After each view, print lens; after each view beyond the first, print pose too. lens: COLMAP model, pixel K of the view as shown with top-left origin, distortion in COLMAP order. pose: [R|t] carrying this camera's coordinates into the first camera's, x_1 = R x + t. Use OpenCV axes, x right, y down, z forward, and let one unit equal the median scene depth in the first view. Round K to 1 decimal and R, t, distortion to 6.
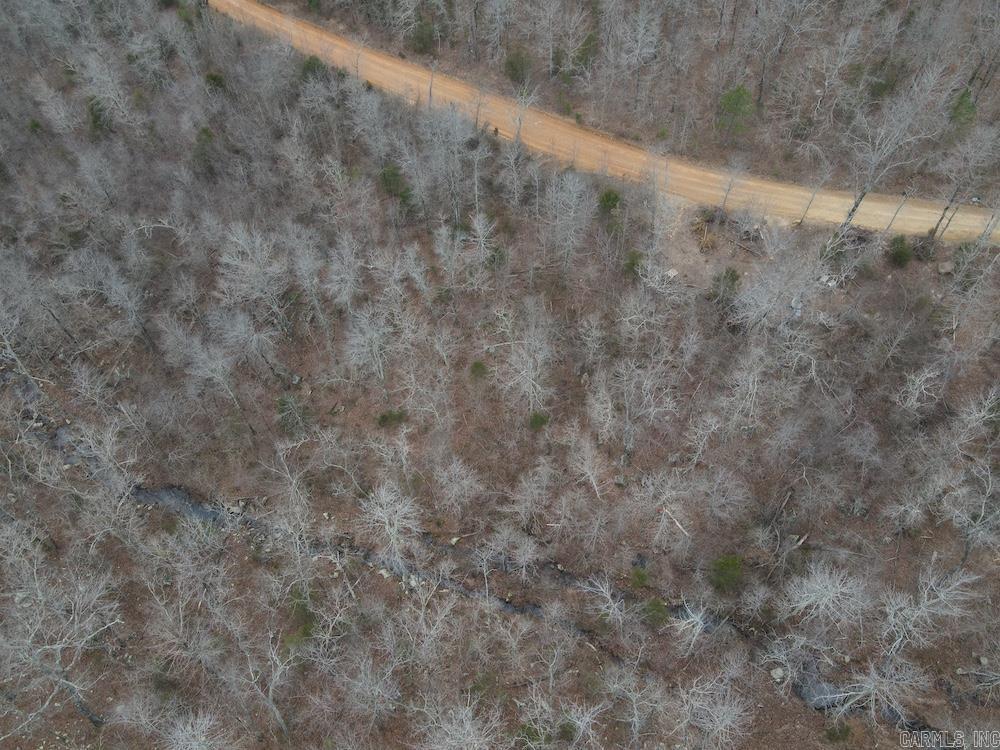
lens RADIAL K [[739.8, 0, 503.4], [0, 739.8, 375.4], [0, 0, 1]] dist [0.003504, 0.016236]
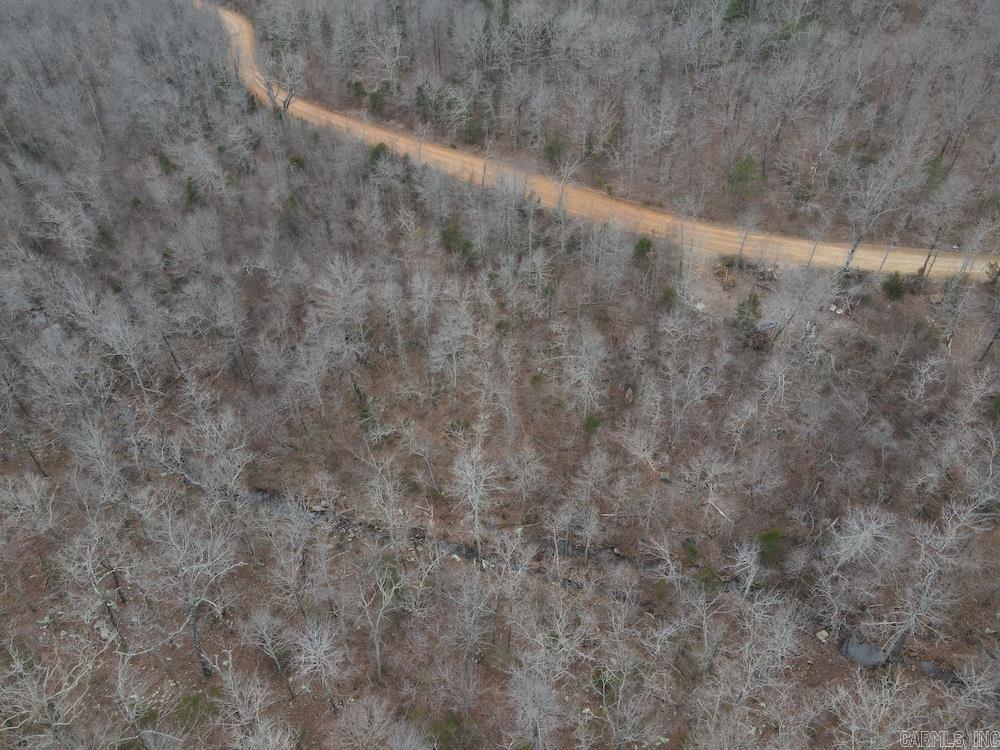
lens RADIAL K [[739.8, 0, 504.7], [0, 739.8, 375.2], [0, 0, 1]] dist [0.003504, 0.016236]
pose [[0.999978, -0.001664, 0.006387, -0.082511], [0.002756, 0.984567, -0.174989, 0.165287], [-0.005997, 0.175003, 0.984550, -0.112167]]
